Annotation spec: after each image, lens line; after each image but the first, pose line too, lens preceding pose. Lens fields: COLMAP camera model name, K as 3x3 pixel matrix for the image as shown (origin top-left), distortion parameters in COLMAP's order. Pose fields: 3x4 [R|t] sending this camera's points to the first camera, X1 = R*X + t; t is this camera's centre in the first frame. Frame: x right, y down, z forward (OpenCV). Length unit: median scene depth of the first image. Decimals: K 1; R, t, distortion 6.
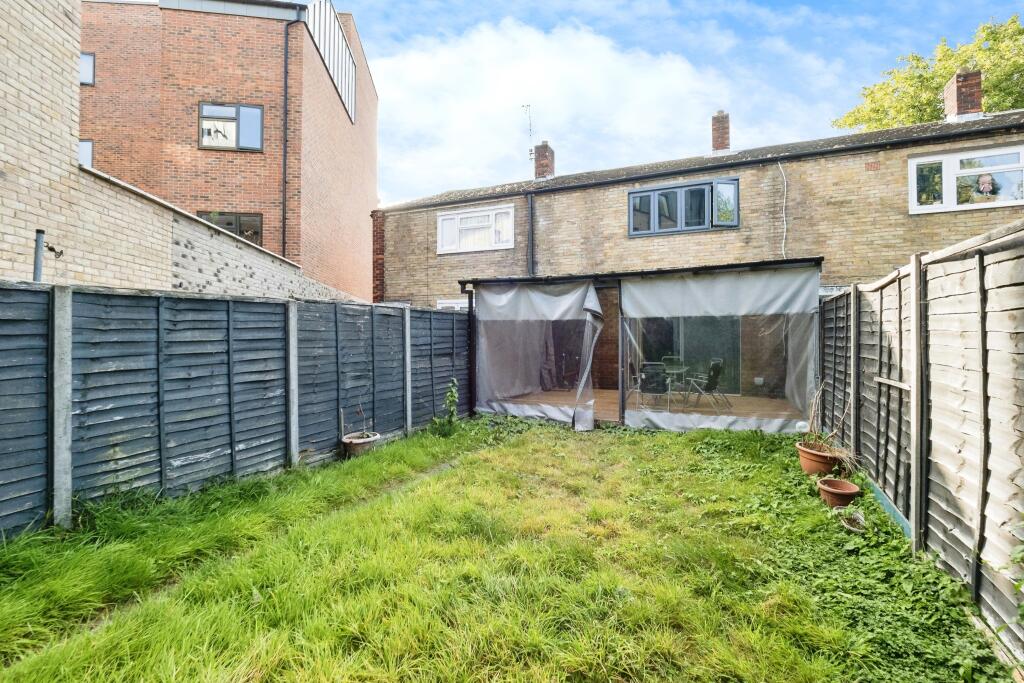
lens RADIAL K [[439.4, 0, 508.4], [0, 439.4, 339.1], [0, 0, 1]] dist [0.000466, -0.003188]
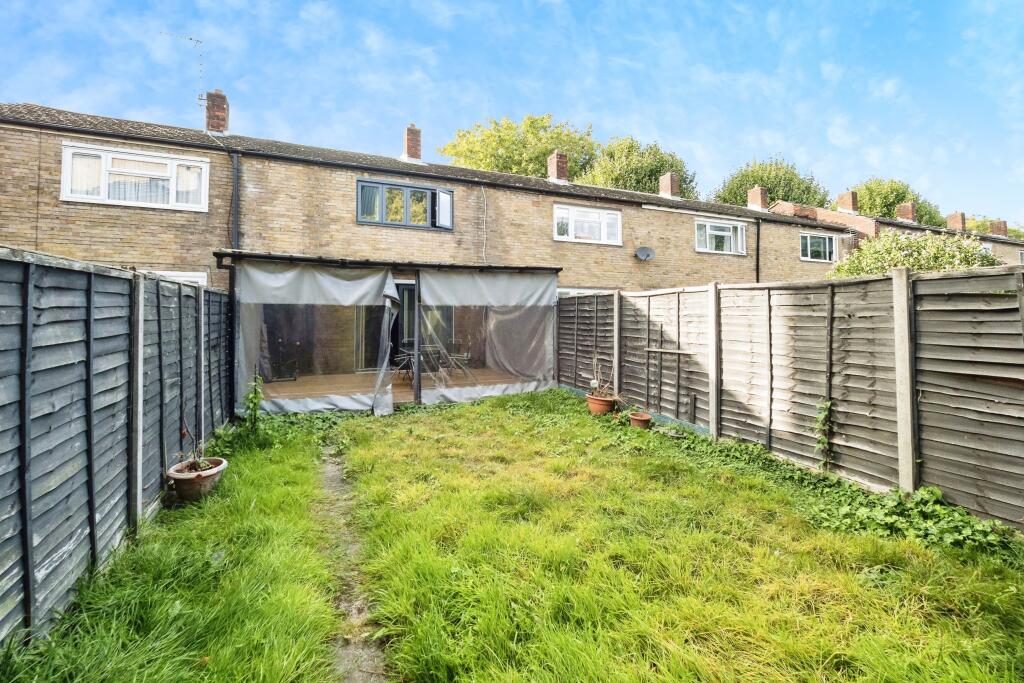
lens RADIAL K [[439.4, 0, 480.4], [0, 439.4, 310.1], [0, 0, 1]] dist [0.000466, -0.003188]
pose [[0.703184, 0.011328, 0.710918, -0.374949], [0.003381, 0.999808, -0.019276, -0.013450], [-0.711000, 0.015958, 0.703011, 0.118980]]
